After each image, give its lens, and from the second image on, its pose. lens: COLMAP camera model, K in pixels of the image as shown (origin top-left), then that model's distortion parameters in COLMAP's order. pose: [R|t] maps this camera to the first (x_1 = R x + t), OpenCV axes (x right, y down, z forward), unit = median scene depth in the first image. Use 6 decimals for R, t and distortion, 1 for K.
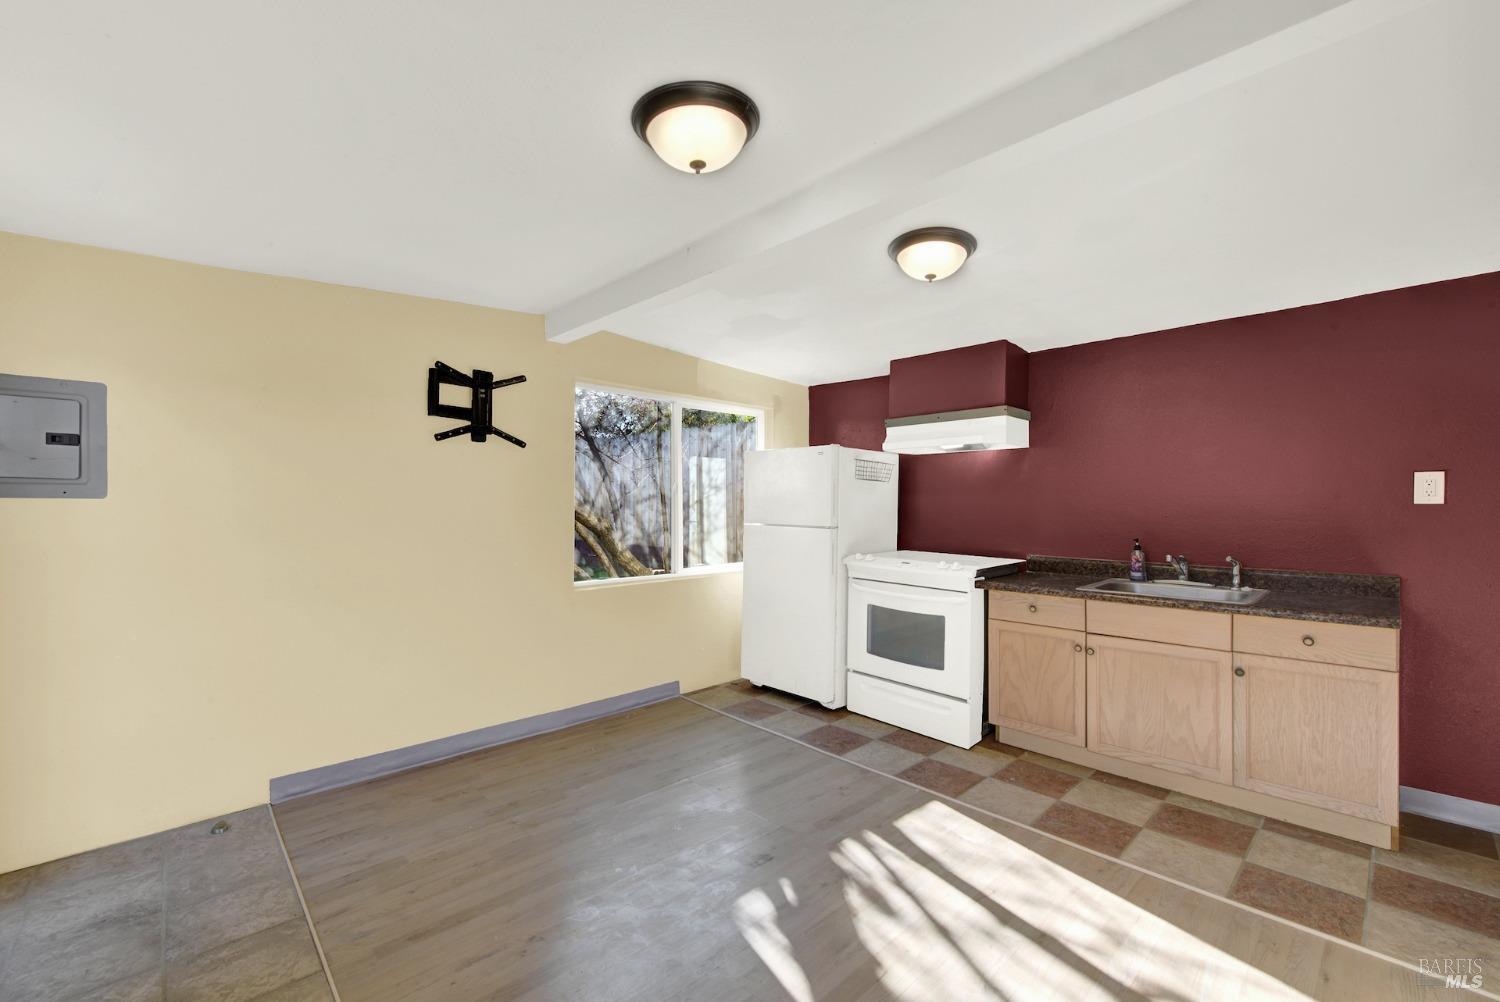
lens RADIAL K [[617.3, 0, 753.8], [0, 617.3, 526.5], [0, 0, 1]] dist [0.003239, -0.002933]
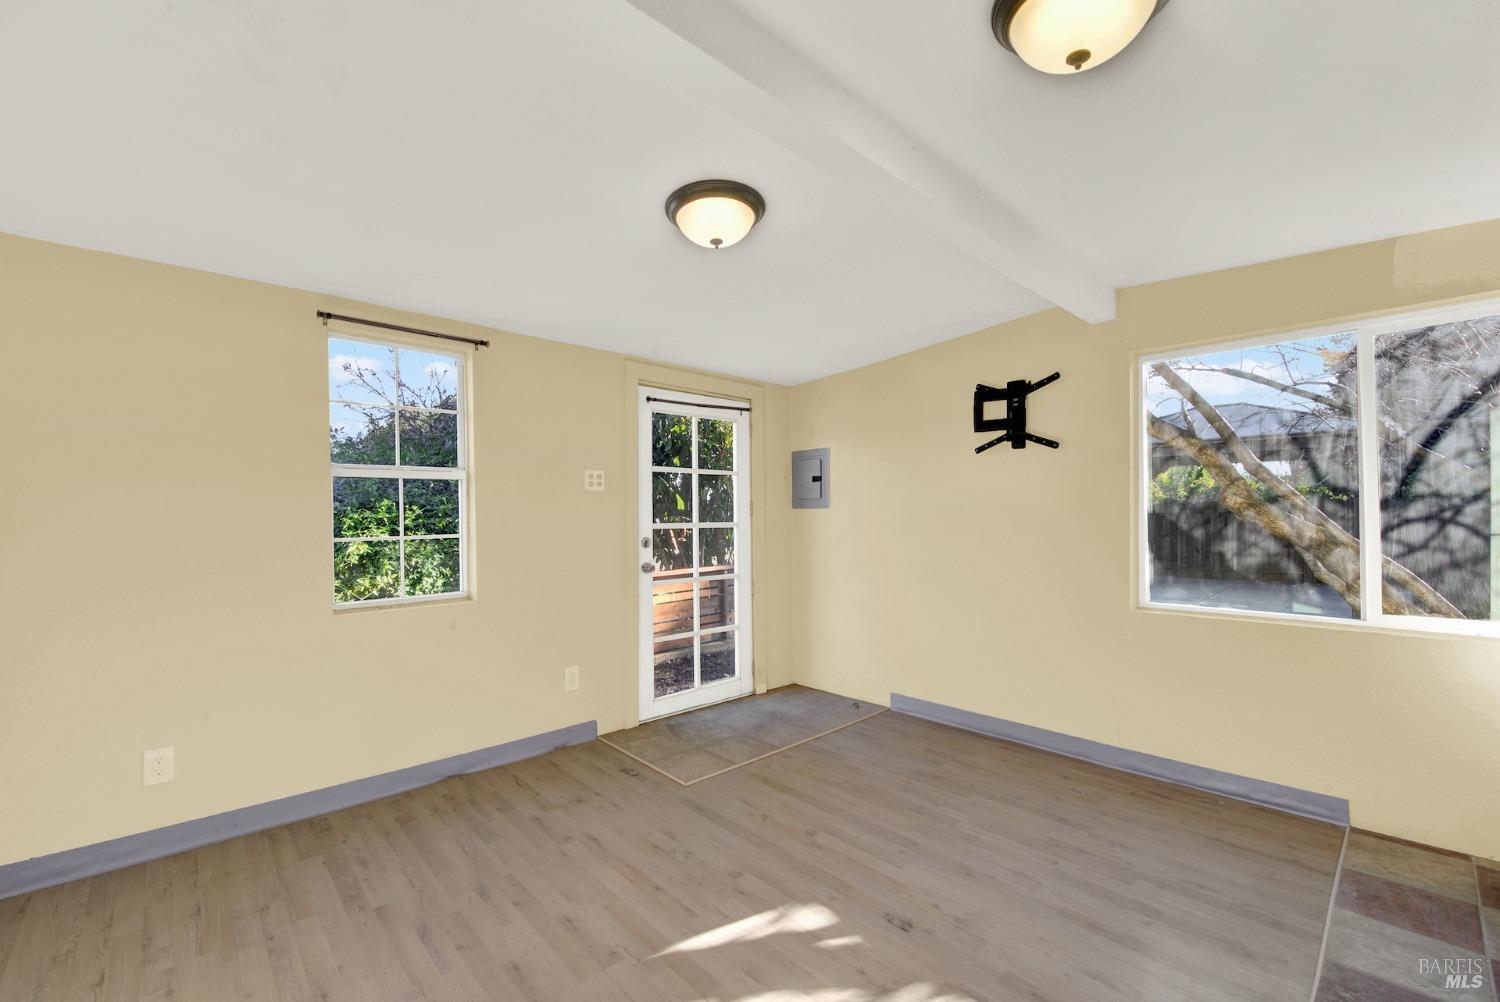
lens RADIAL K [[617.3, 0, 751.4], [0, 617.3, 521.5], [0, 0, 1]] dist [0.003239, -0.002933]
pose [[-0.008697, 0.010320, -0.999909, 0.602542], [-0.020933, 0.999726, 0.010500, -0.014216], [0.999743, 0.021022, -0.008478, 0.551645]]
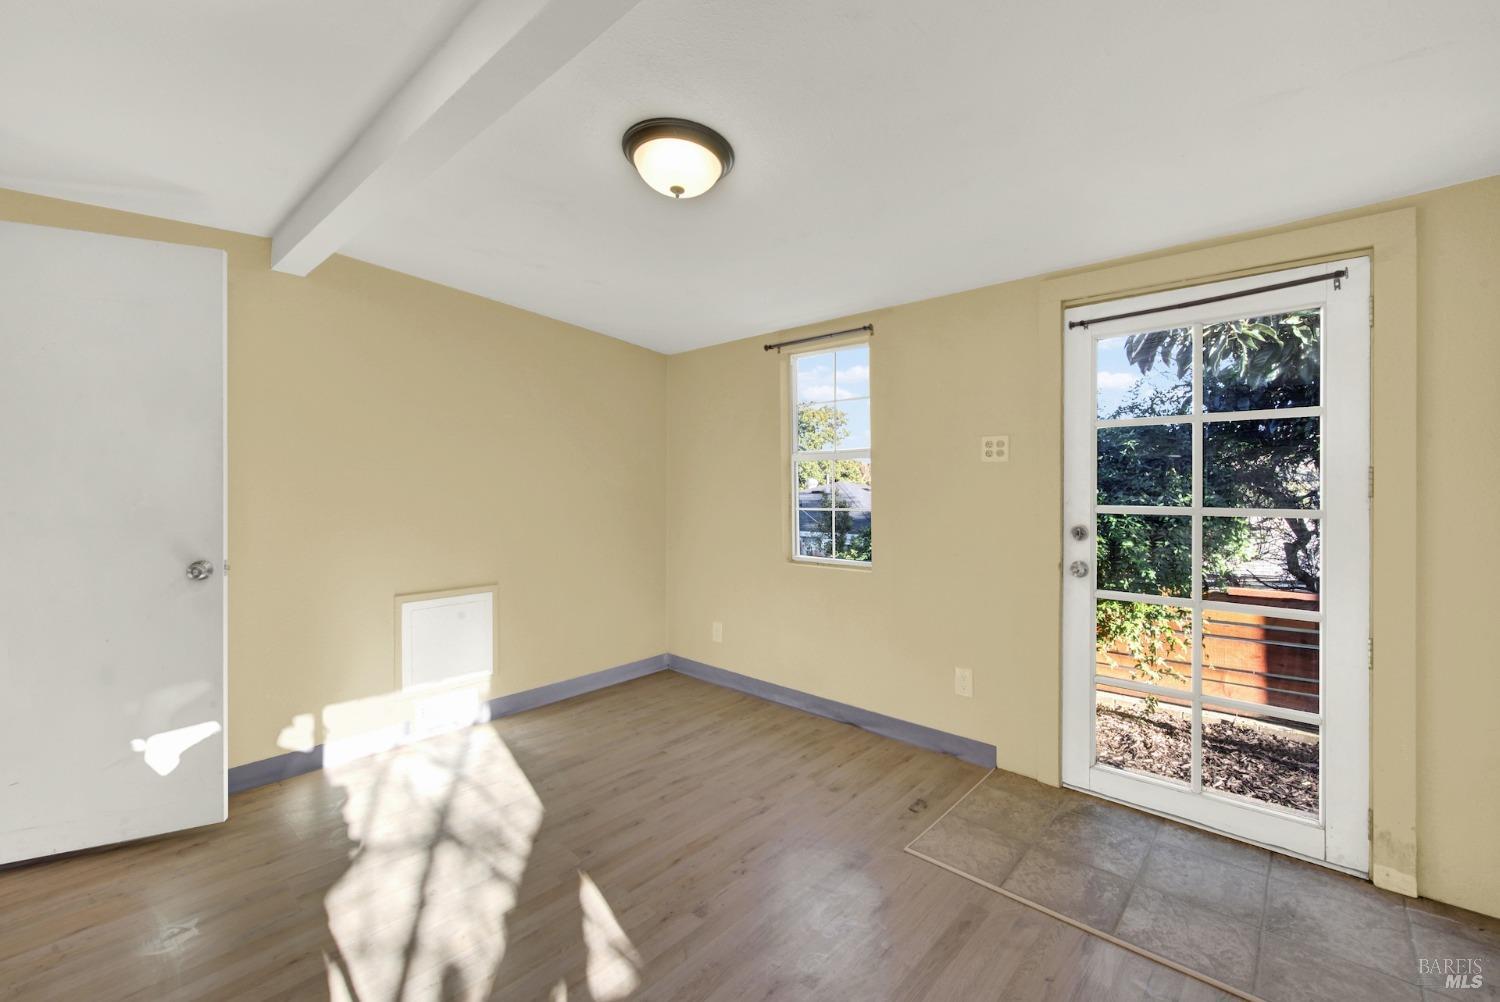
lens RADIAL K [[617.3, 0, 762.6], [0, 617.3, 496.3], [0, 0, 1]] dist [0.003239, -0.002933]
pose [[-0.995910, -0.001384, -0.090336, -0.076107], [-0.004901, 0.999238, 0.038725, -0.034290], [0.090214, 0.039009, -0.995158, 1.108888]]
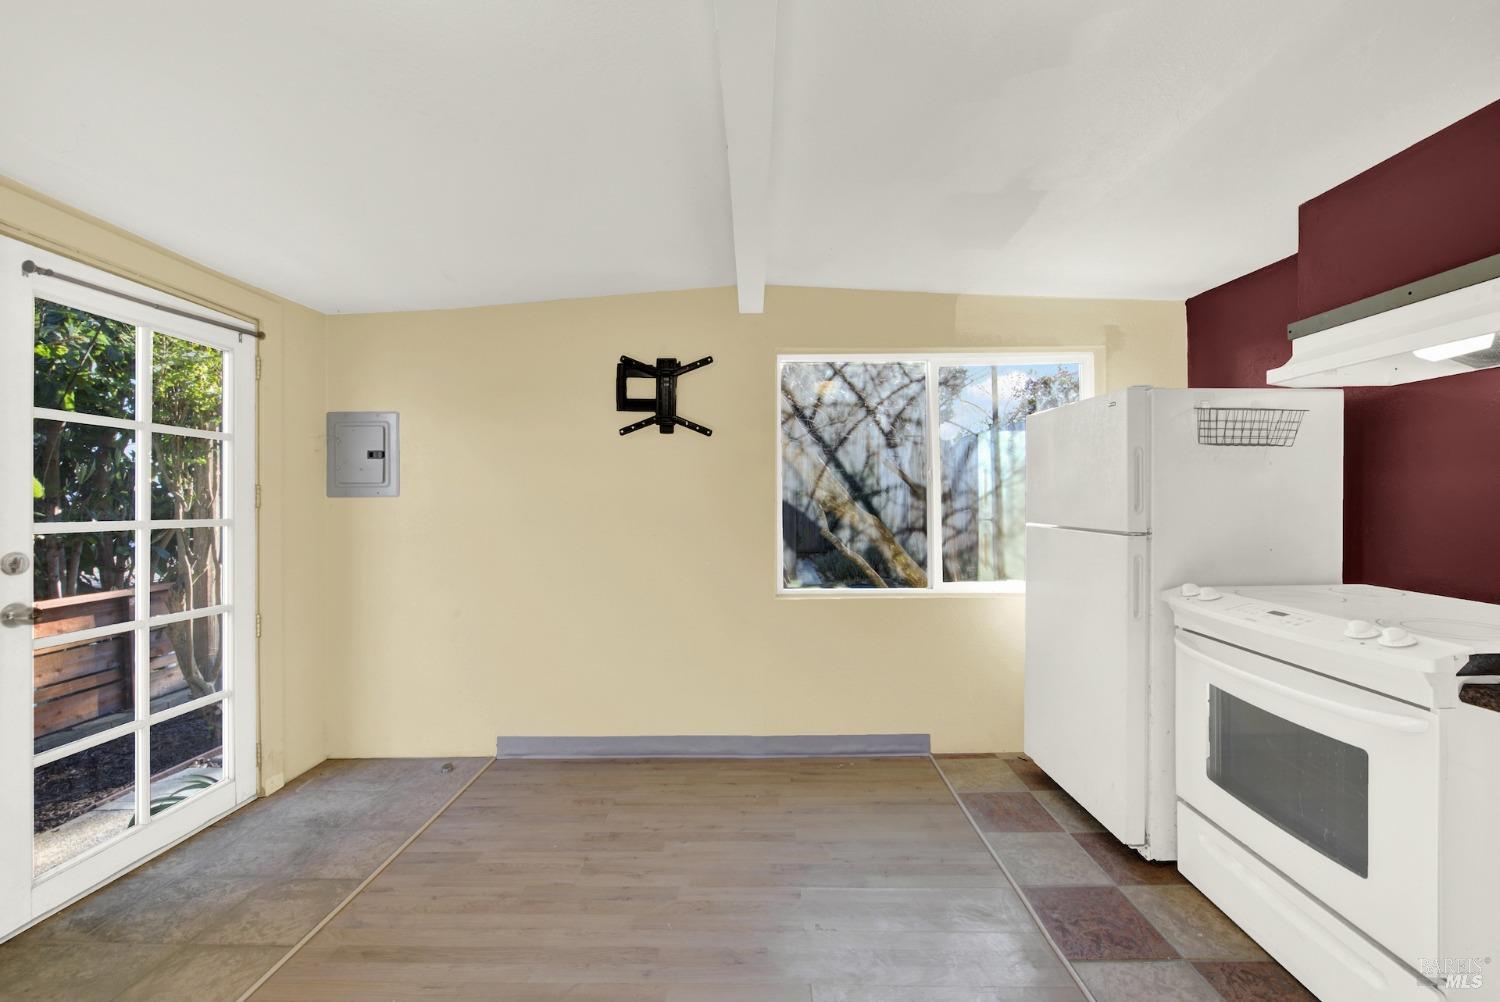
lens RADIAL K [[617.3, 0, 757.3], [0, 617.3, 501.0], [0, 0, 1]] dist [0.003239, -0.002933]
pose [[0.718161, -0.005198, -0.695858, 0.315975], [-0.014665, 0.999637, -0.022602, -0.012359], [0.695723, 0.026437, 0.717824, 0.410149]]
